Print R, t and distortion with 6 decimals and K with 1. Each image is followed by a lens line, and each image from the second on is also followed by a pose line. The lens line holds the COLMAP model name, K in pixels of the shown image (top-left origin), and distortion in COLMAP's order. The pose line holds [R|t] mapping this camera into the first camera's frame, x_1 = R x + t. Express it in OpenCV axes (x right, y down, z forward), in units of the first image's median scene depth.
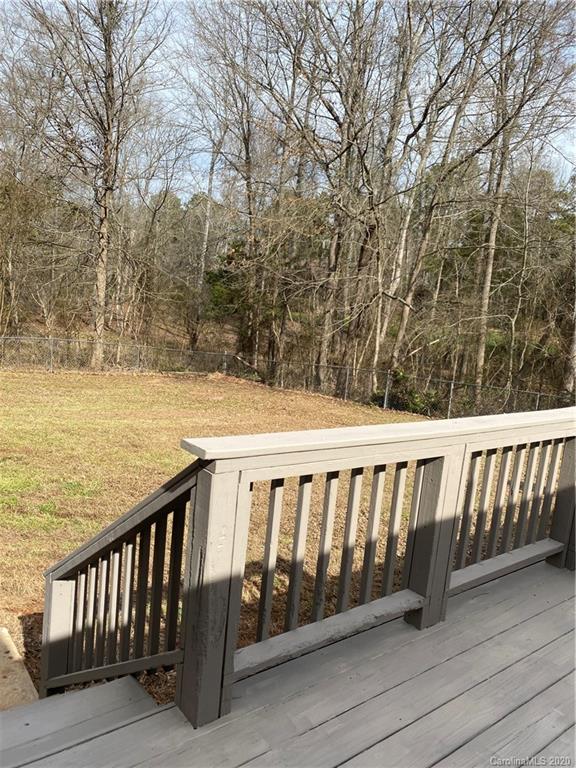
lens RADIAL K [[595.2, 0, 288.1], [0, 595.2, 400.7], [0, 0, 1]] dist [-0.014355, -0.007962]
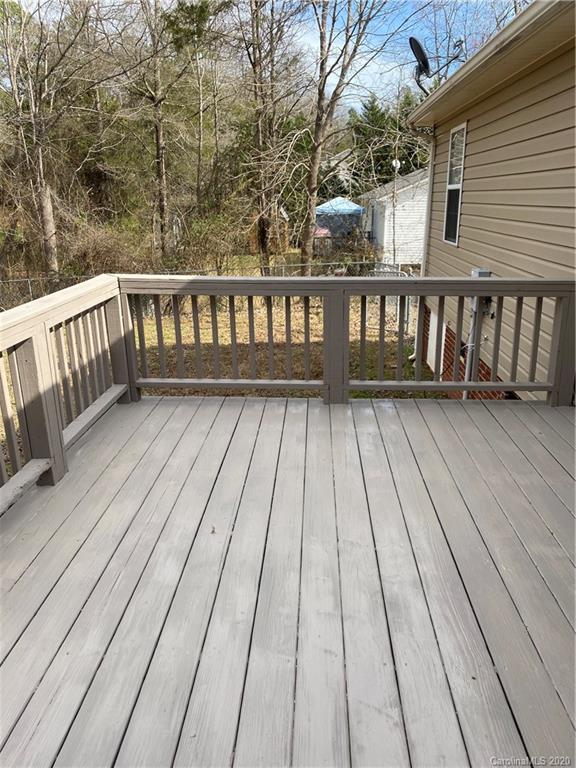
lens RADIAL K [[595.2, 0, 288.1], [0, 595.2, 400.7], [0, 0, 1]] dist [-0.014355, -0.007962]
pose [[0.661936, -0.358022, 0.658530, -0.195373], [0.229495, 0.933165, 0.276650, 0.001572], [-0.713564, -0.031995, 0.699859, -0.175072]]
